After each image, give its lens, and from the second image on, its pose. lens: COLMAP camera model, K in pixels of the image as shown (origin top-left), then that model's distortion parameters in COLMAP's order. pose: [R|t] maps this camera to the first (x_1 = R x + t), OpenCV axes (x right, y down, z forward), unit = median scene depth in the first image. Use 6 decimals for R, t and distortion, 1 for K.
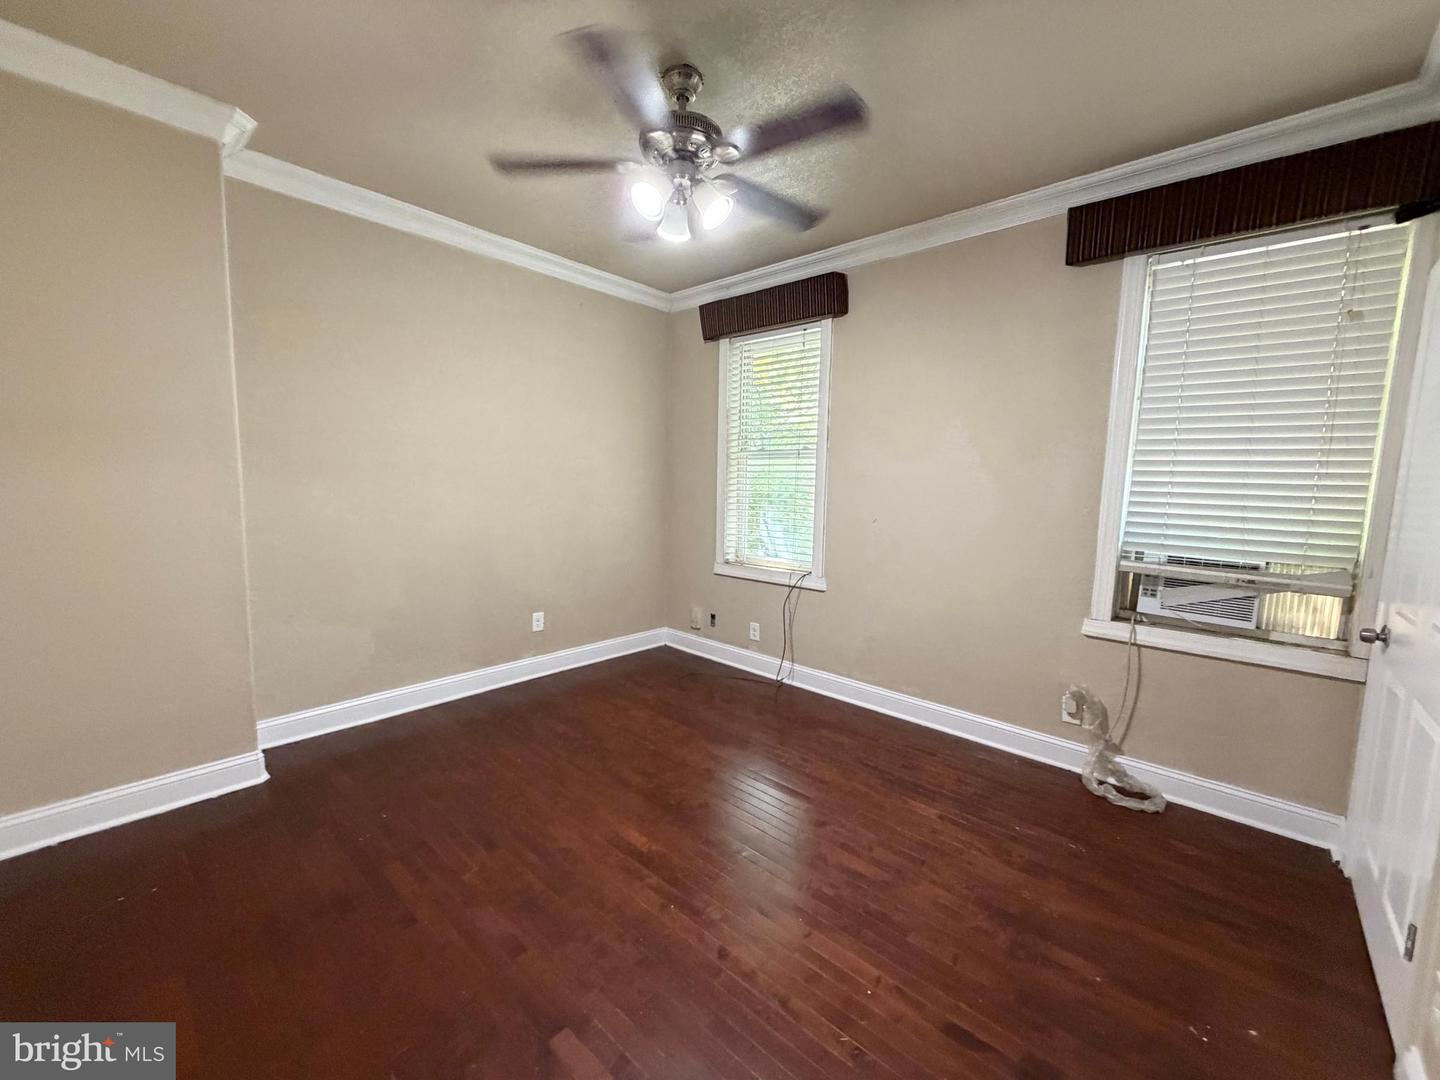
lens RADIAL K [[575.7, 0, 720.0], [0, 575.7, 540.0], [0, 0, 1]] dist [-0.000365, 0.000137]
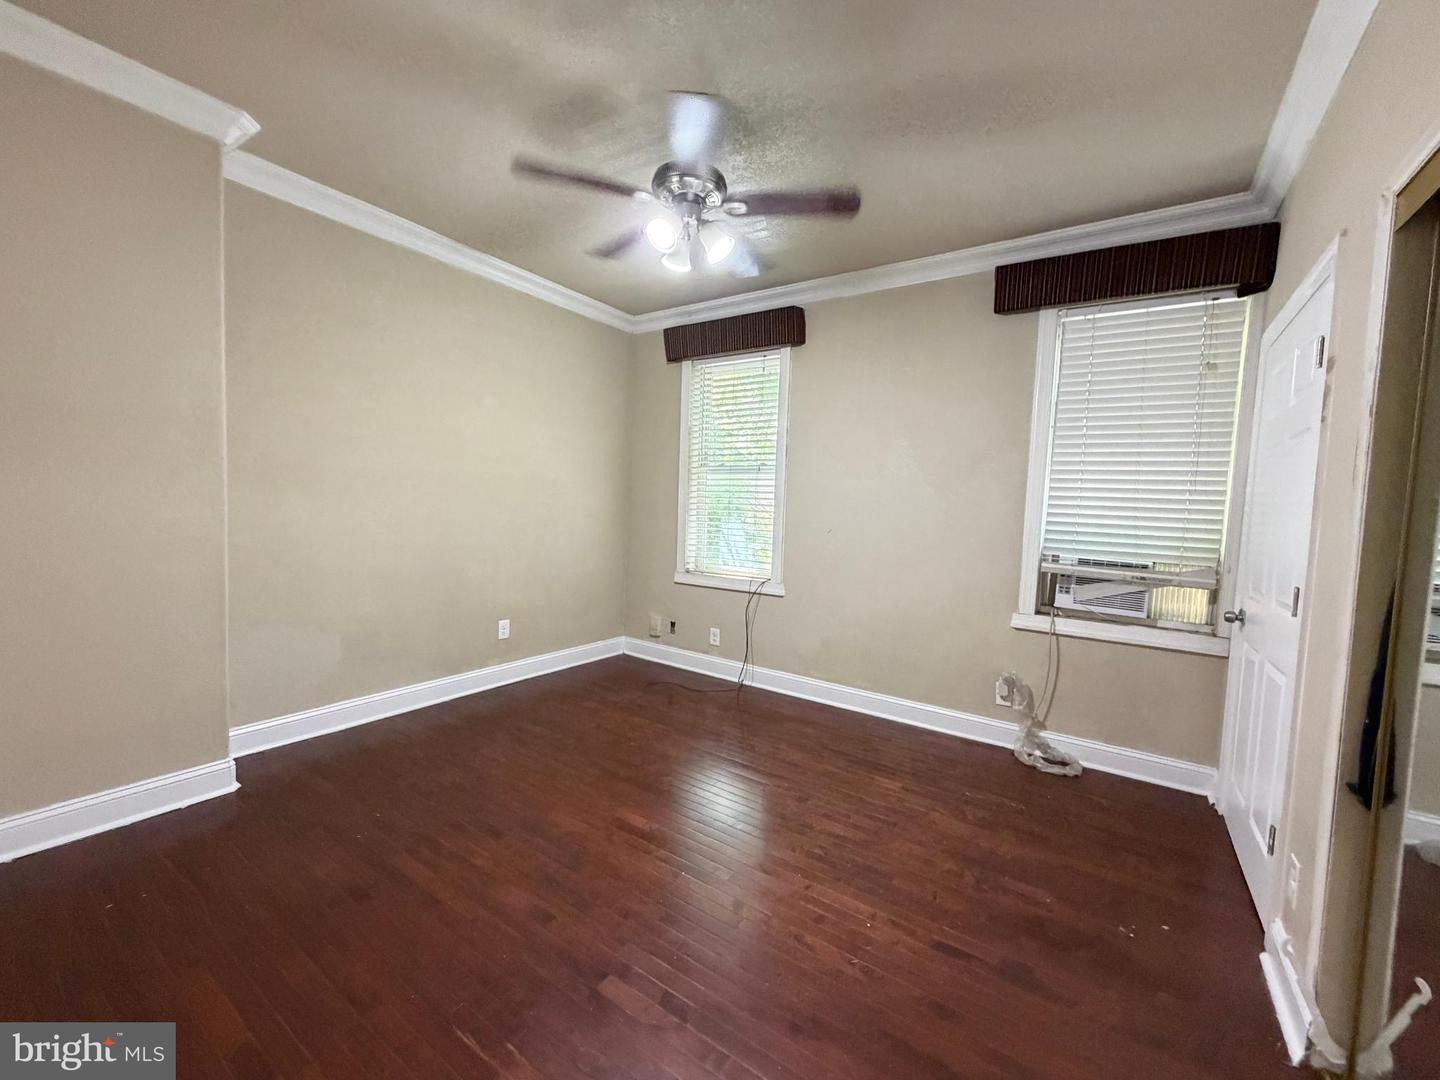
lens RADIAL K [[575.7, 0, 720.0], [0, 575.7, 540.0], [0, 0, 1]] dist [-0.000365, 0.000137]
pose [[0.990479, 0.006347, 0.137520, -0.119165], [-0.000996, 0.999241, -0.038948, 0.036143], [-0.137663, 0.038440, 0.989733, -0.077835]]
